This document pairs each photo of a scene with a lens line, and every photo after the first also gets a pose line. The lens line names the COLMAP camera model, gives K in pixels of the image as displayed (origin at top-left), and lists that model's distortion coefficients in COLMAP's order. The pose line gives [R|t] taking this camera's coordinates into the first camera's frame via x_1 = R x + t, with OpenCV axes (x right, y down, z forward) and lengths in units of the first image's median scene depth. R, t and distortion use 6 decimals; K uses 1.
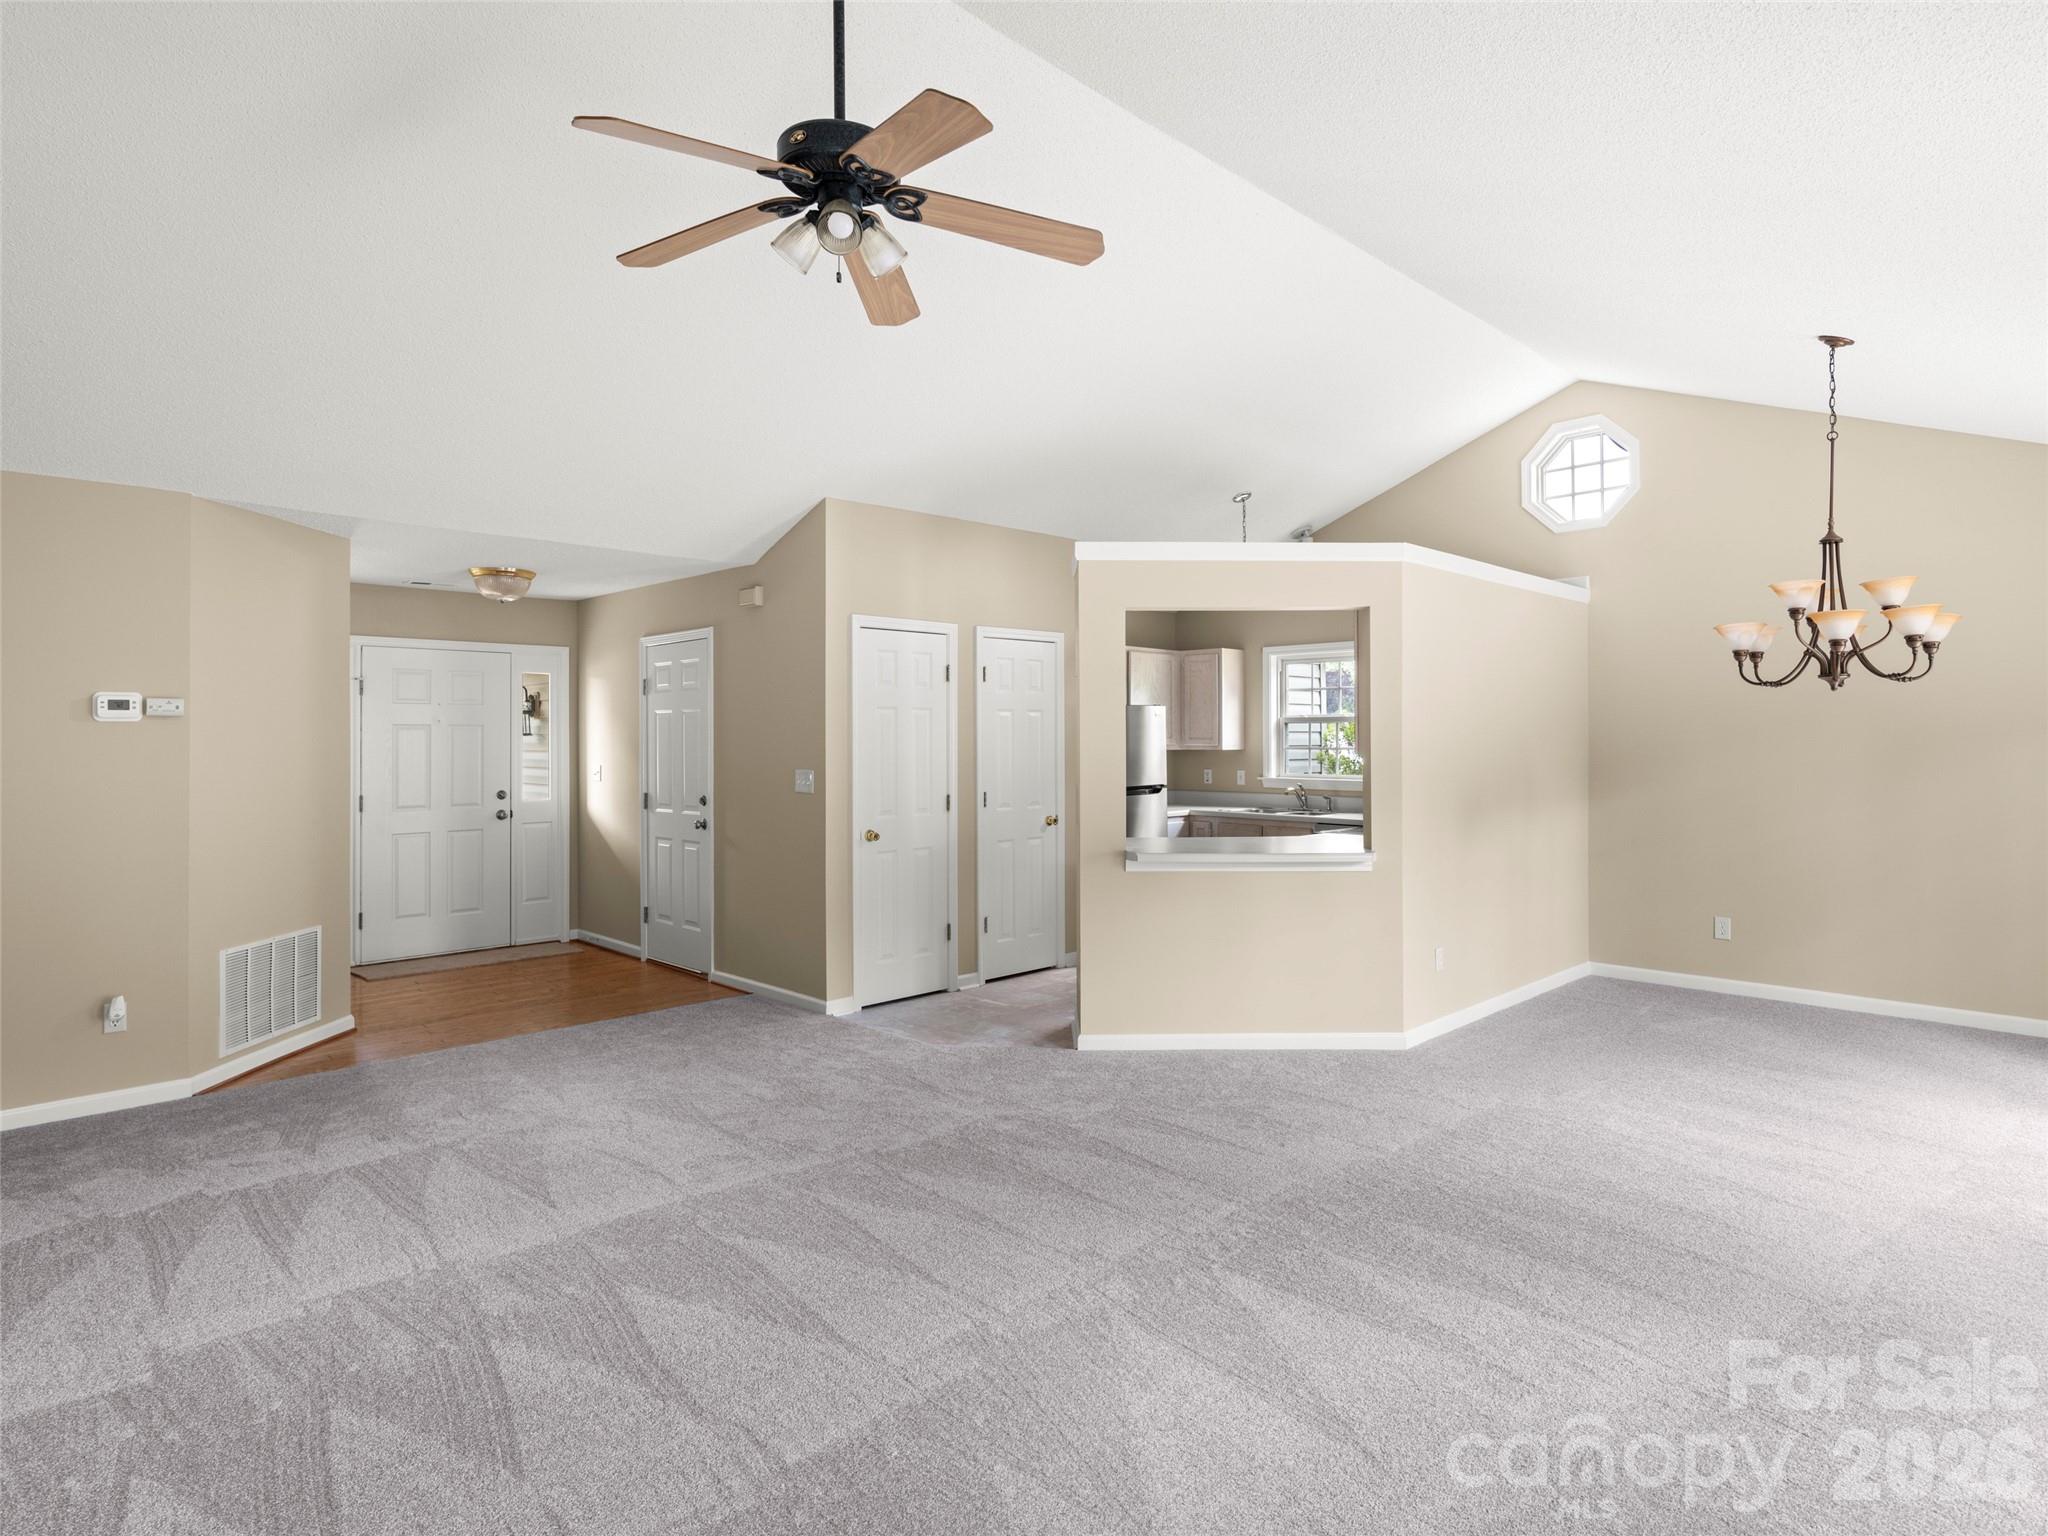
lens RADIAL K [[1126.0, 0, 1028.1], [0, 1126.0, 728.8], [0, 0, 1]] dist [0.000743, -0.000286]
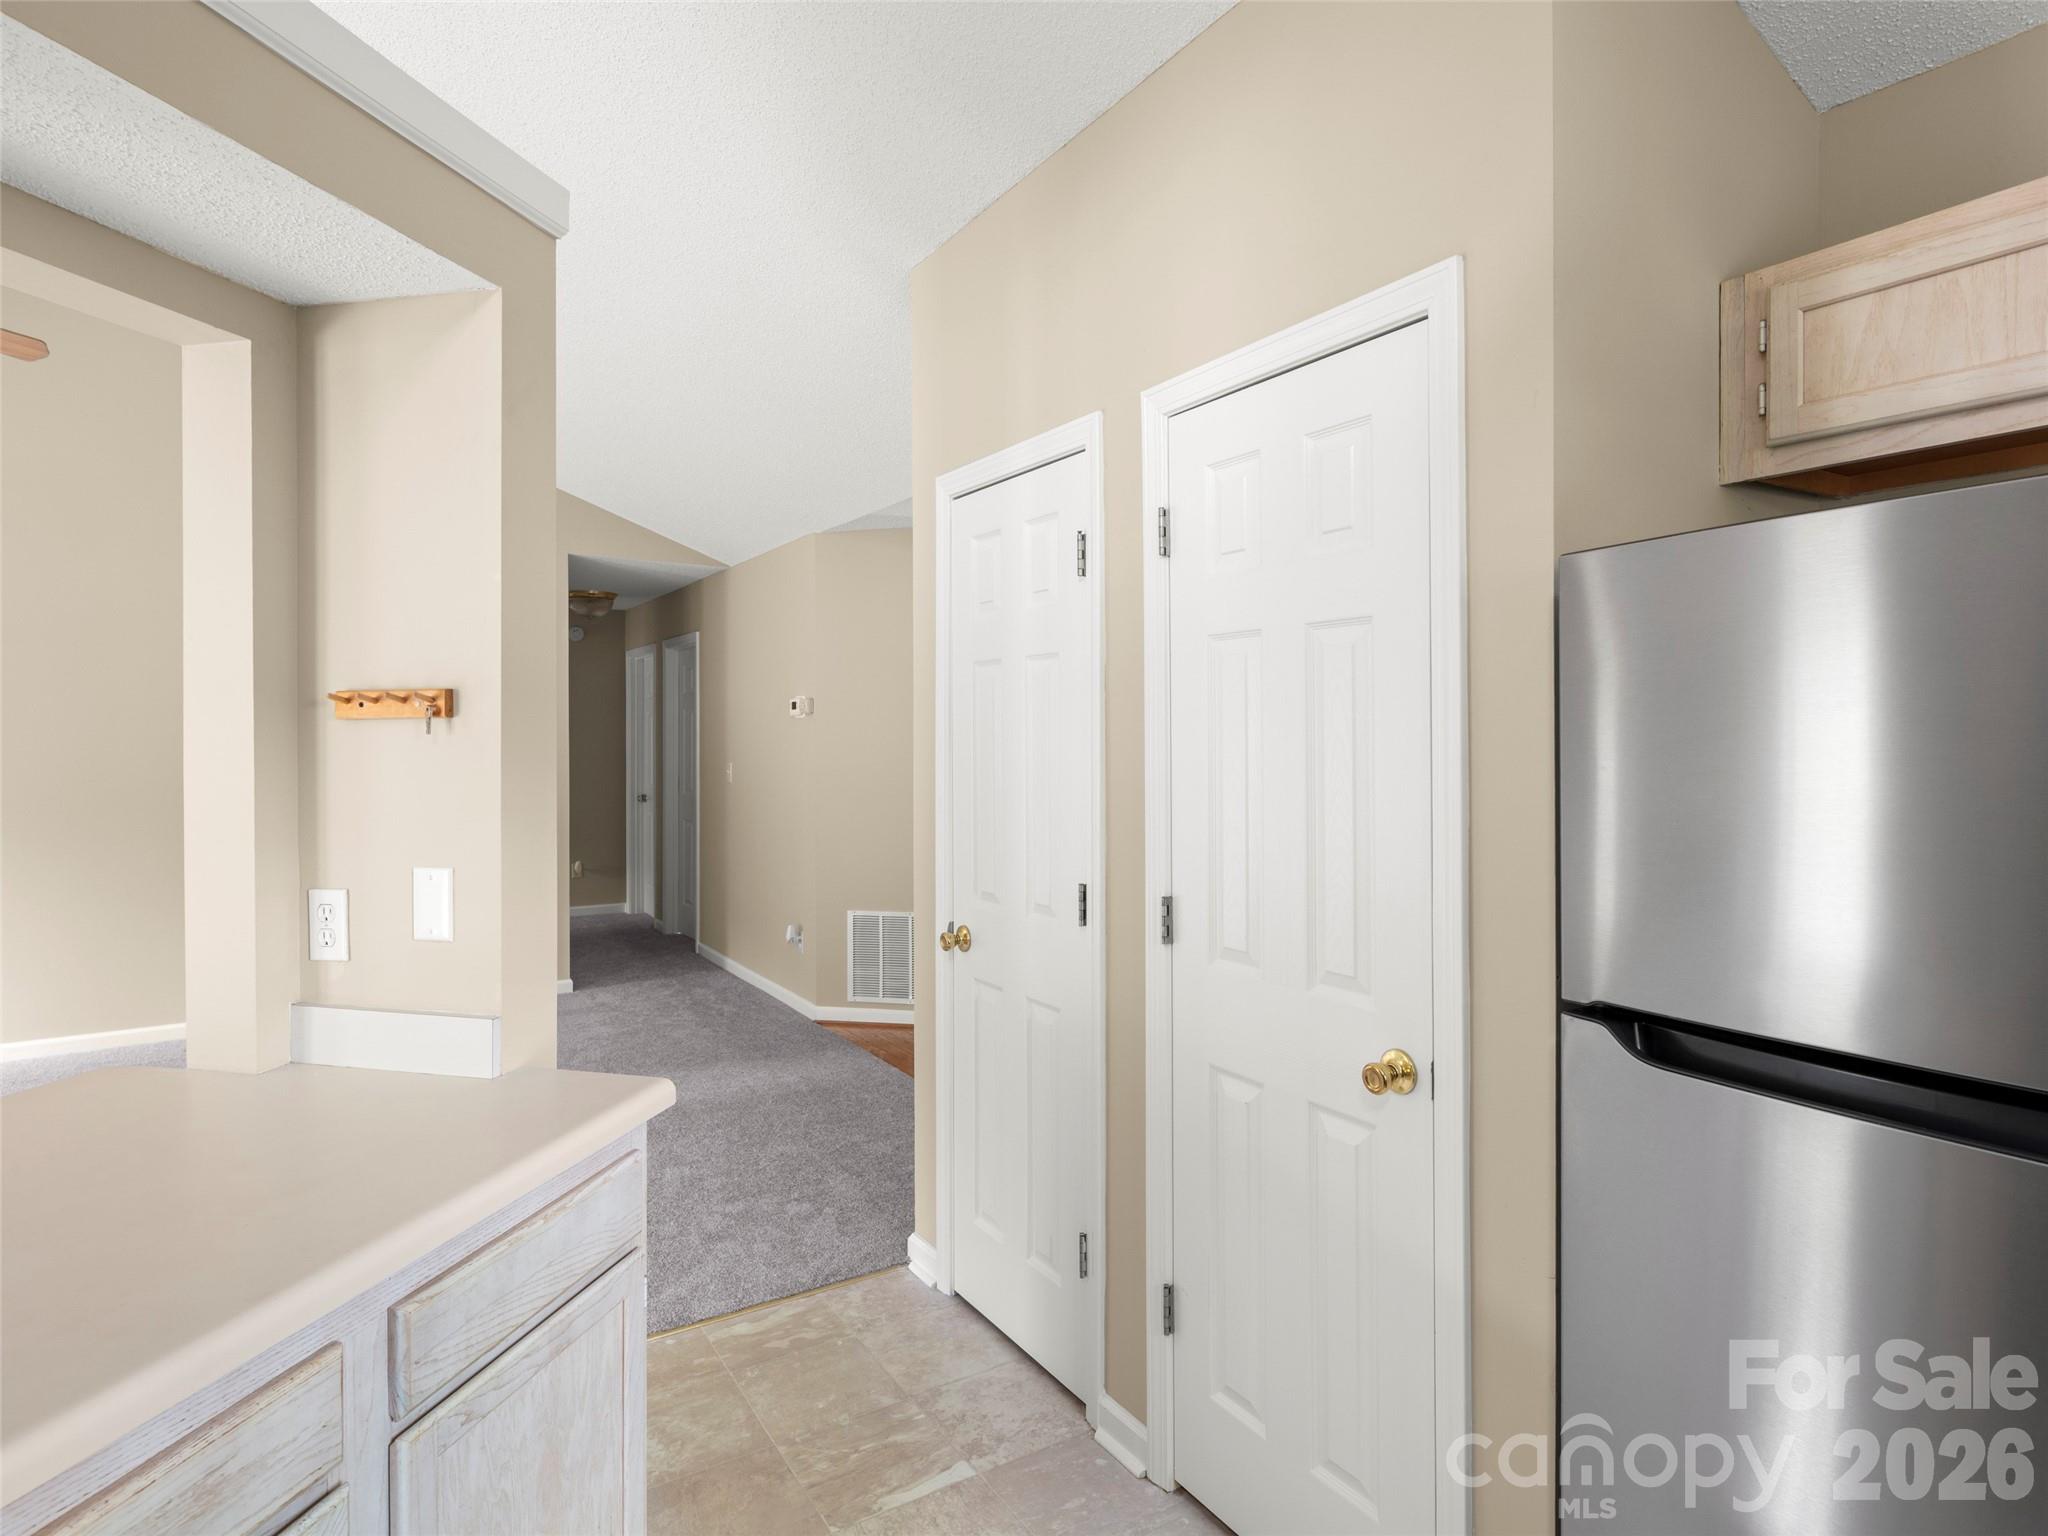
lens RADIAL K [[1126.0, 0, 1028.1], [0, 1126.0, 728.8], [0, 0, 1]] dist [0.000743, -0.000286]
pose [[-0.195311, 0.003695, -0.980734, 0.281581], [0.014063, 0.999901, 0.000966, 0.006683], [0.980641, -0.013604, -0.195343, 1.005779]]
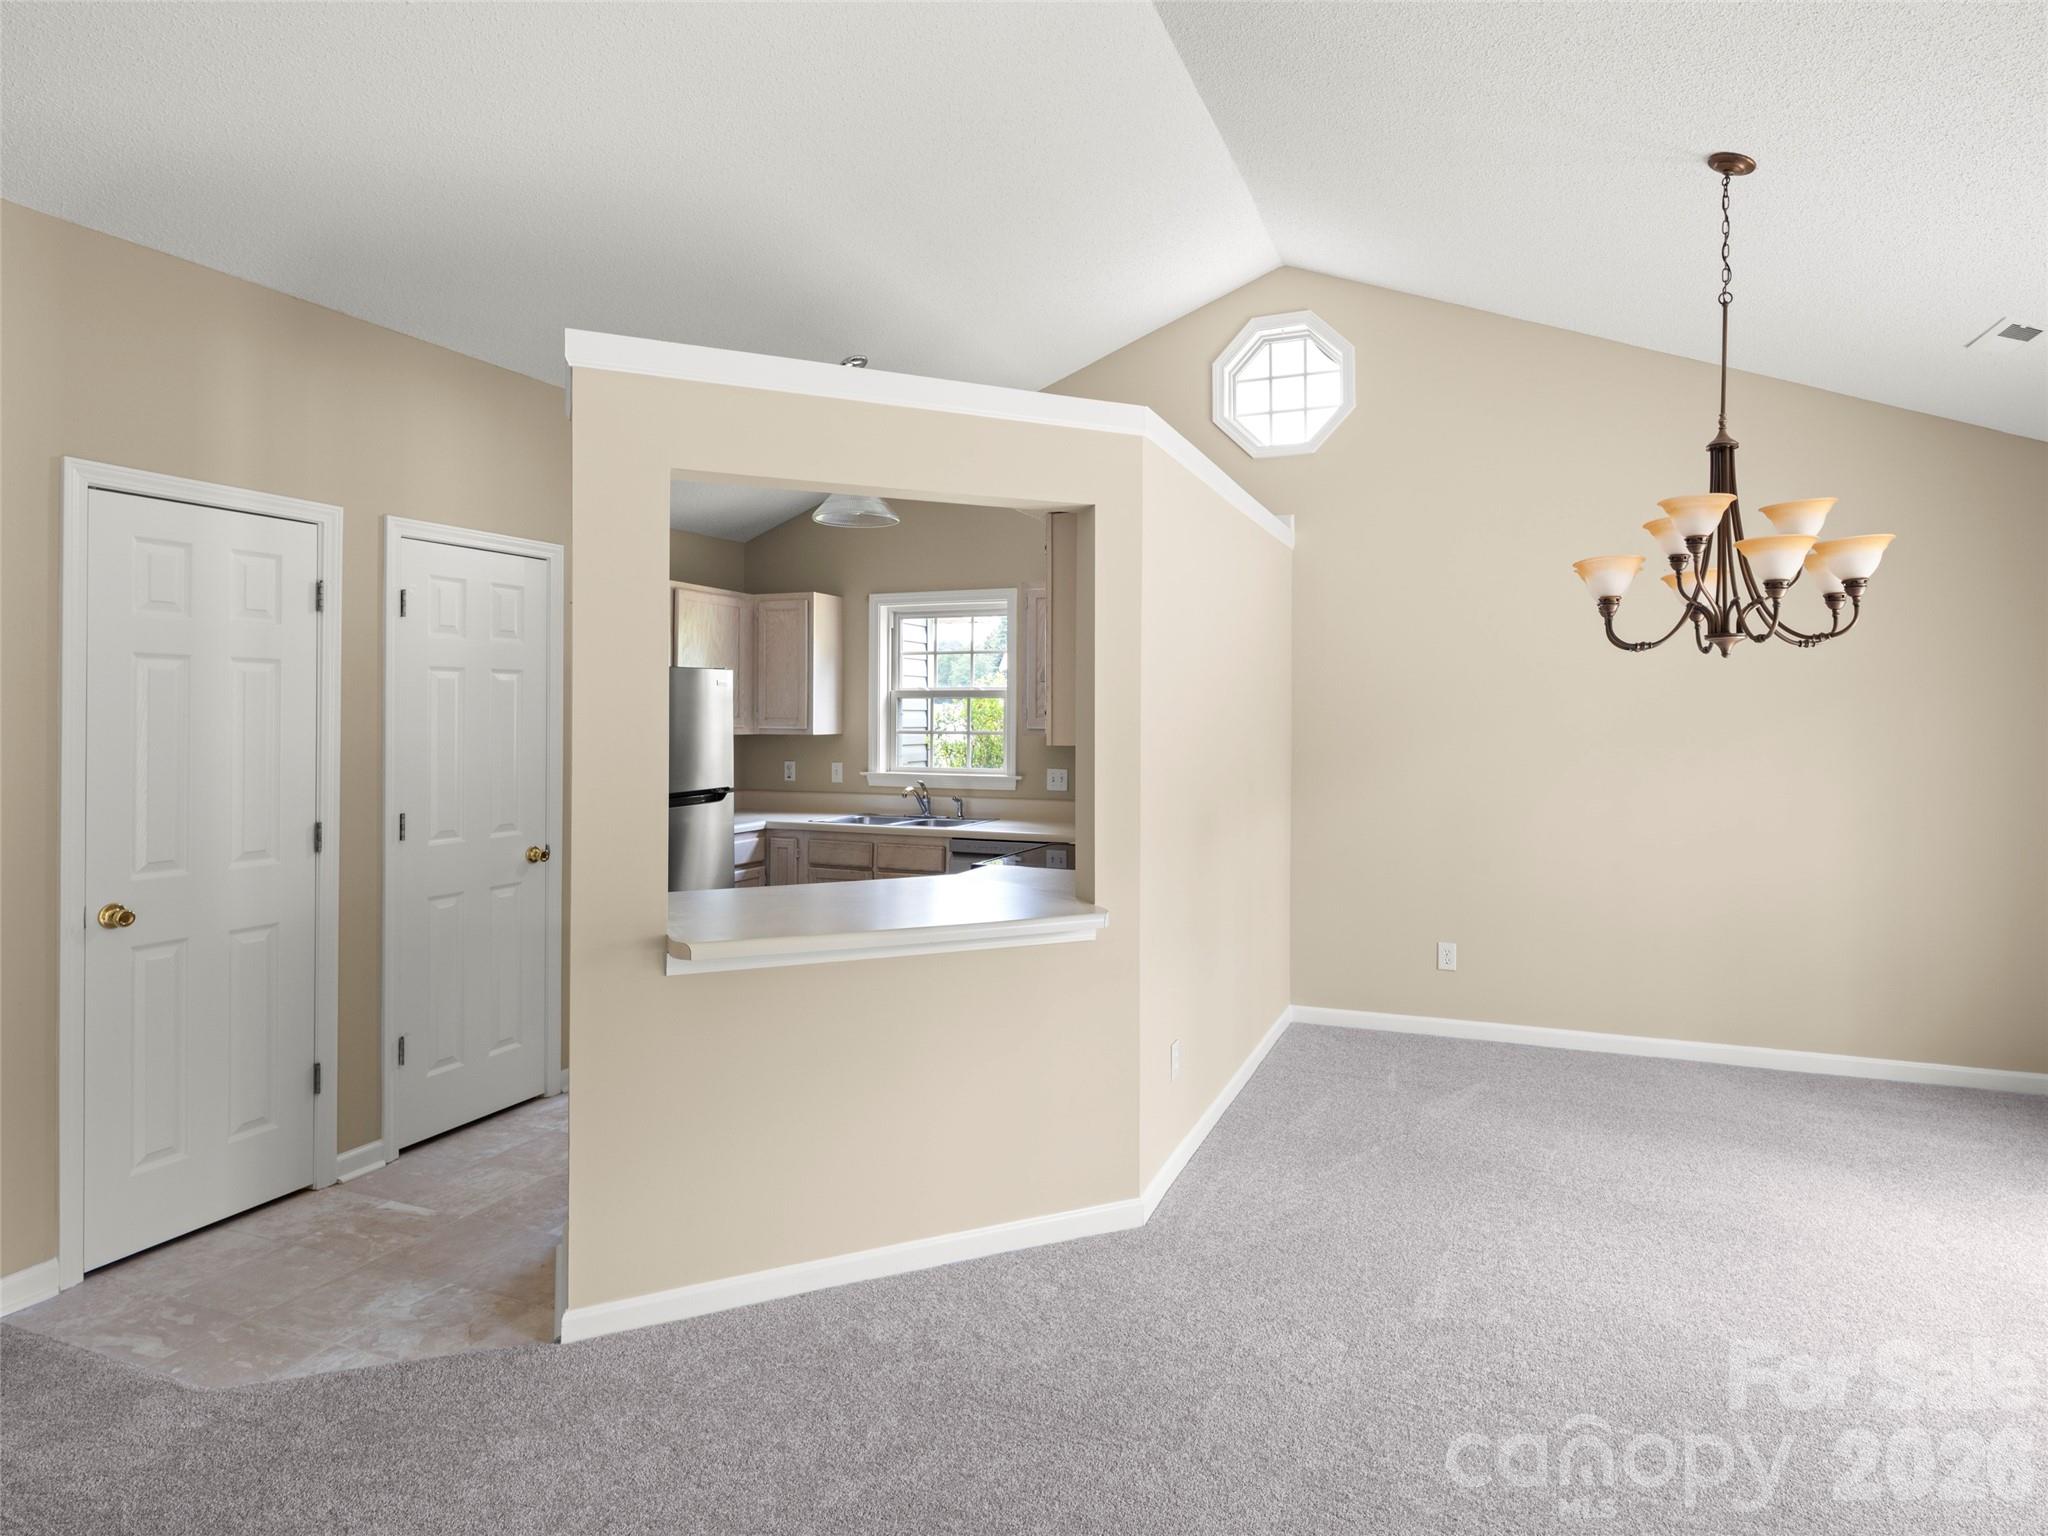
lens RADIAL K [[1119.6, 0, 1070.2], [0, 1119.6, 707.4], [0, 0, 1]] dist [0.004241, 0.000362]
pose [[0.909196, 0.008184, 0.416288, 0.030438], [-0.008354, 0.999964, -0.001413, 0.001355], [-0.416285, -0.002193, 0.909232, 0.345798]]
